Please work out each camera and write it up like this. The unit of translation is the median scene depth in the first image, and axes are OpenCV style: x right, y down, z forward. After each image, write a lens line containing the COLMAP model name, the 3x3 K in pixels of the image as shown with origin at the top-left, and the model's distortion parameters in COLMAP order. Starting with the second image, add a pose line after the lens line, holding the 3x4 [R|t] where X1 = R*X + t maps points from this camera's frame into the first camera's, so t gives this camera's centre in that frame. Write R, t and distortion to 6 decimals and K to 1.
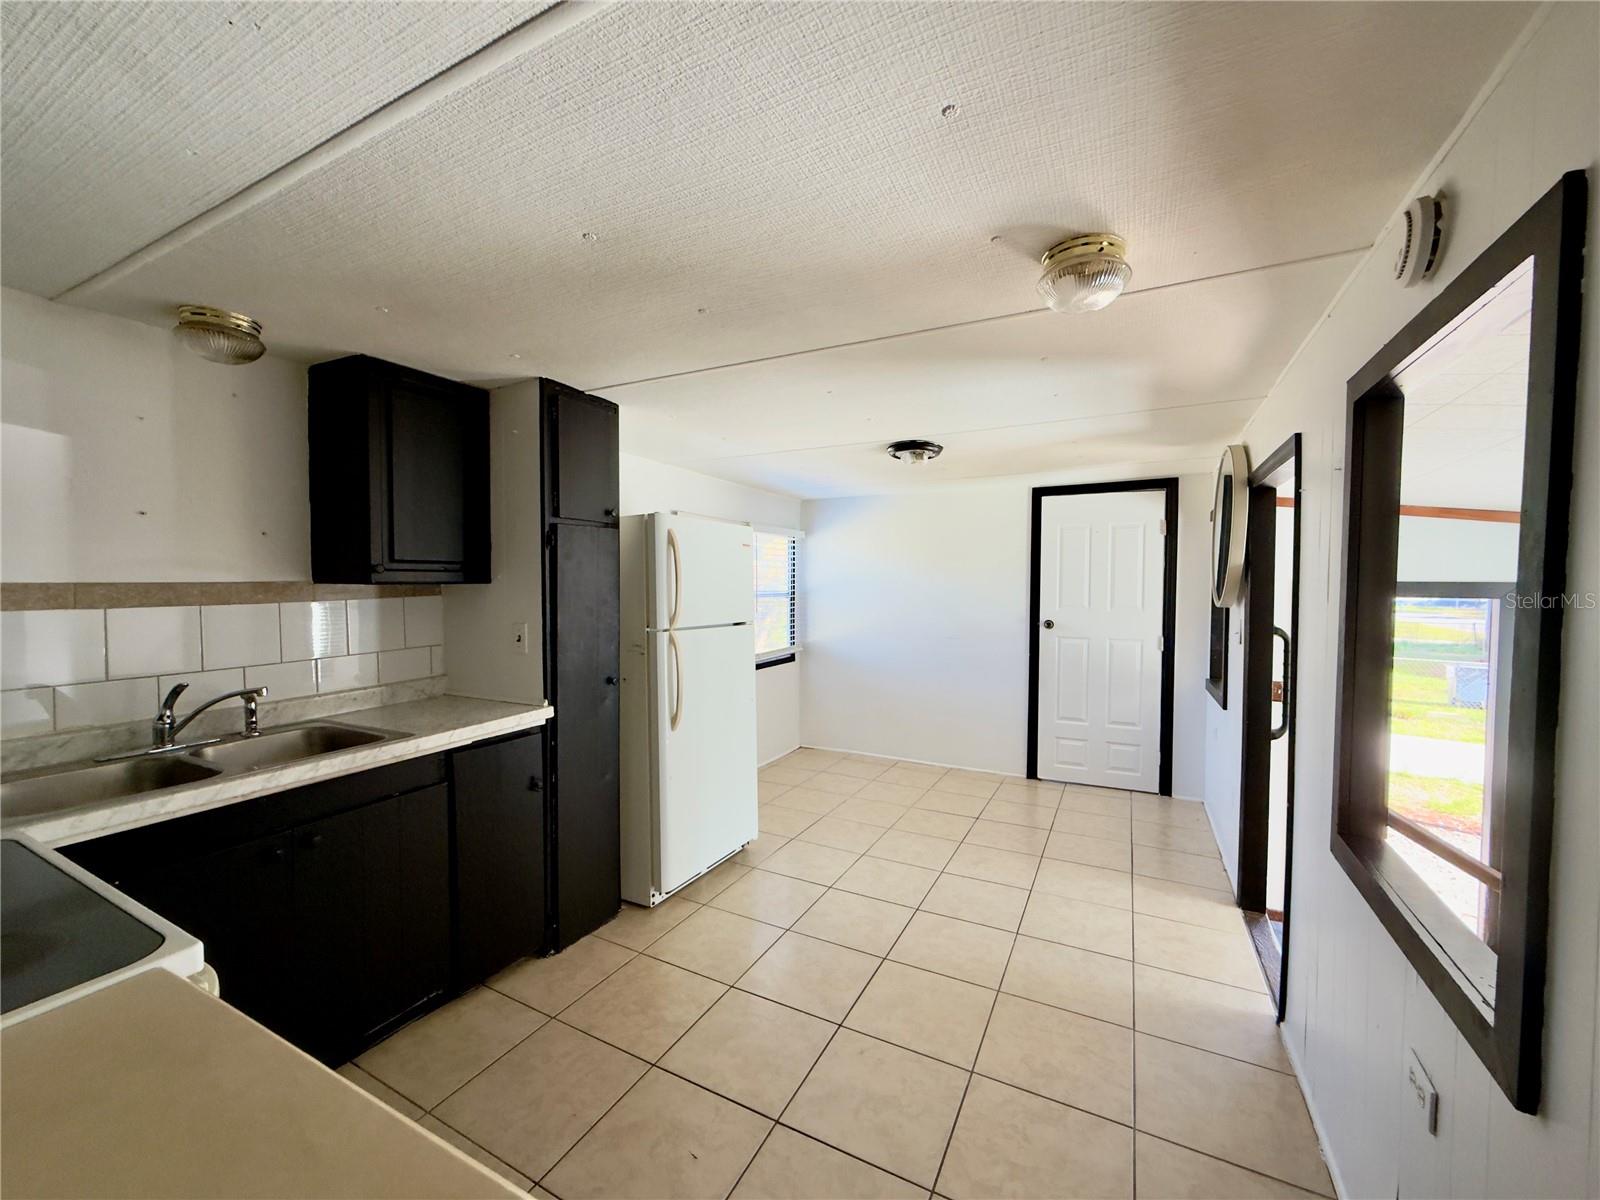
lens RADIAL K [[638.2, 0, 794.8], [0, 638.2, 601.0], [0, 0, 1]] dist [-0.002187, 0.000081]
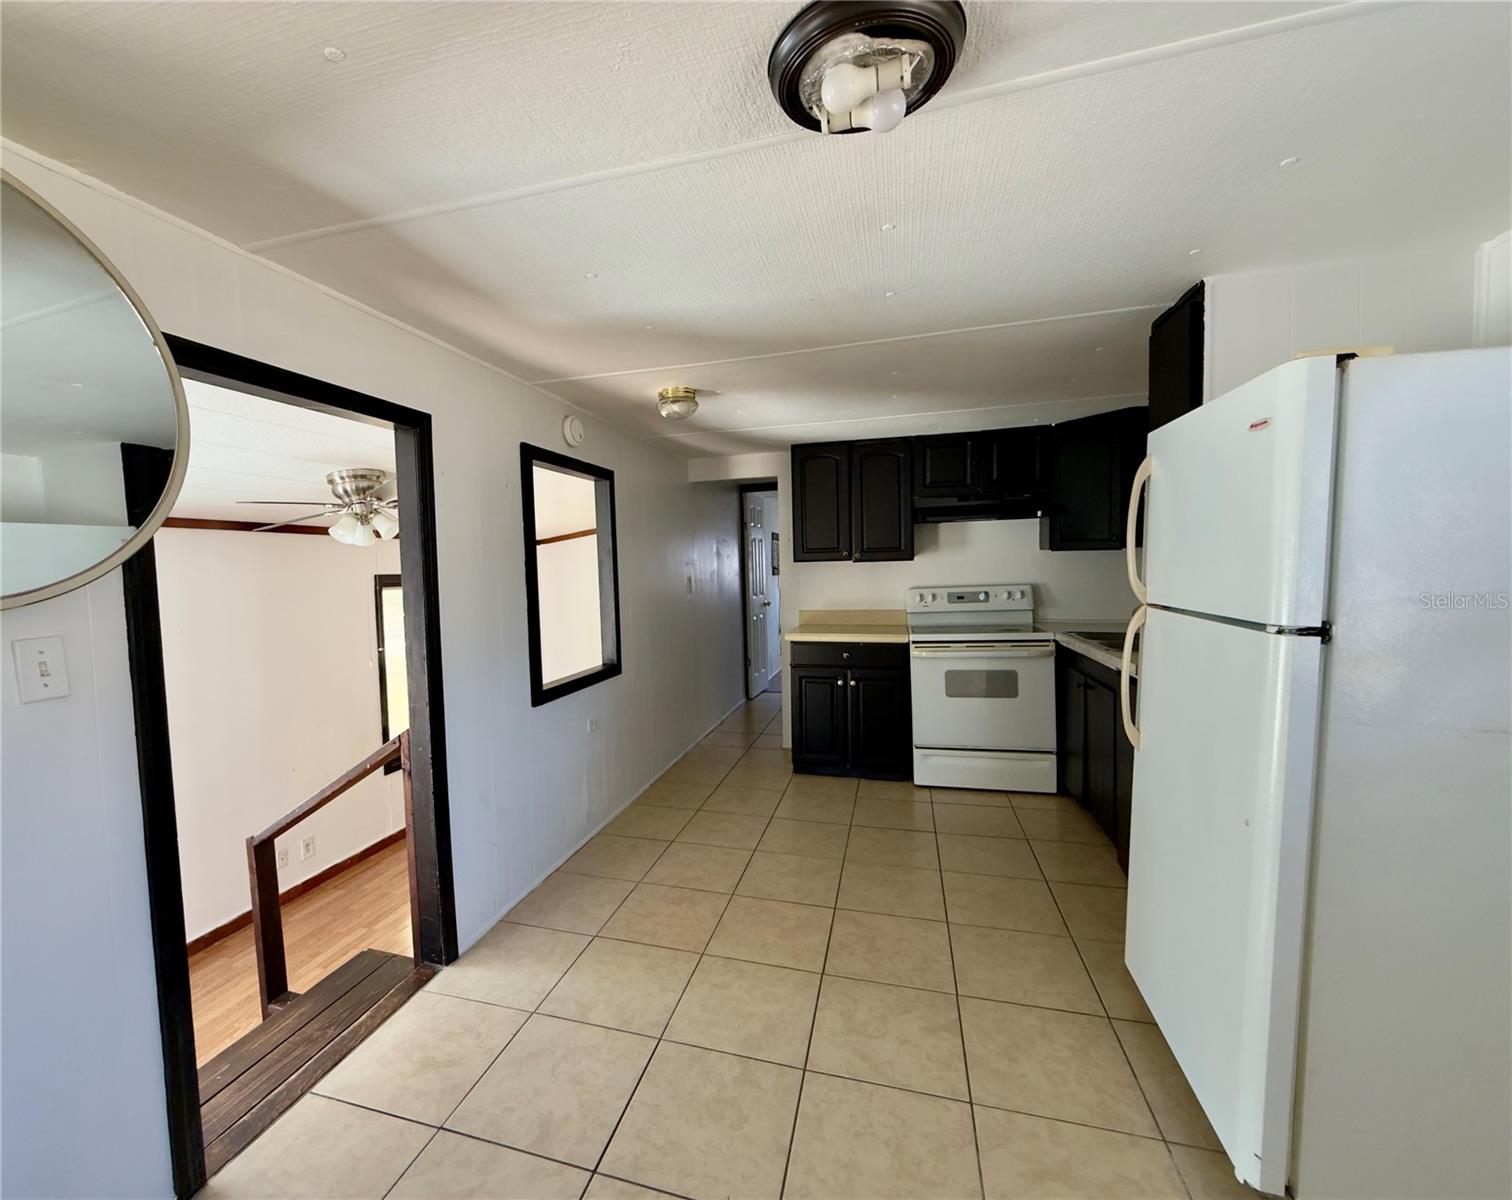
lens RADIAL K [[637.4, 0, 707.5], [0, 637.4, 599.4], [0, 0, 1]] dist [0.001276, -0.000490]
pose [[-0.981837, 0.030614, -0.187240, 0.475012], [0.015508, 0.996543, 0.081613, -0.028402], [0.189091, 0.077227, -0.978918, 1.909610]]
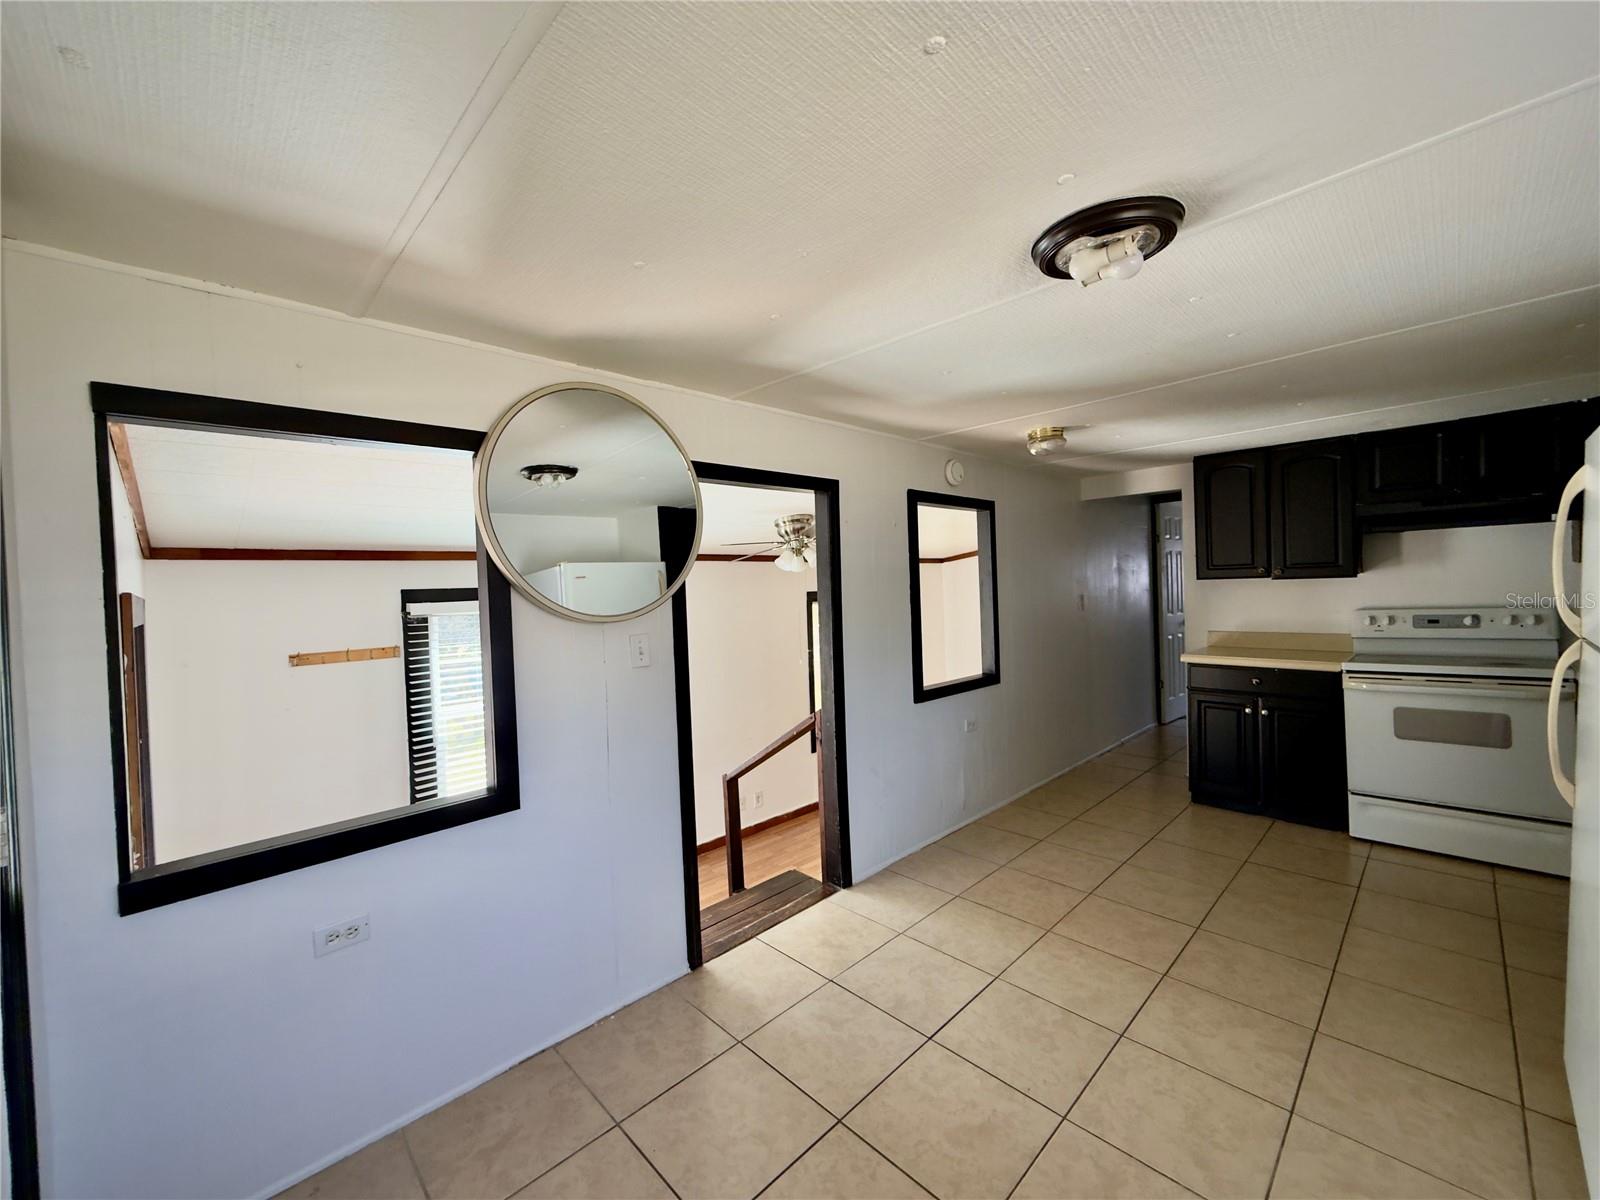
lens RADIAL K [[638.2, 0, 793.9], [0, 638.2, 599.9], [0, 0, 1]] dist [-0.002187, 0.000081]
pose [[-0.948471, 0.018831, 0.316305, 0.373470], [0.037172, 0.997952, 0.052052, -0.058892], [-0.314677, 0.061127, -0.947229, 2.156215]]
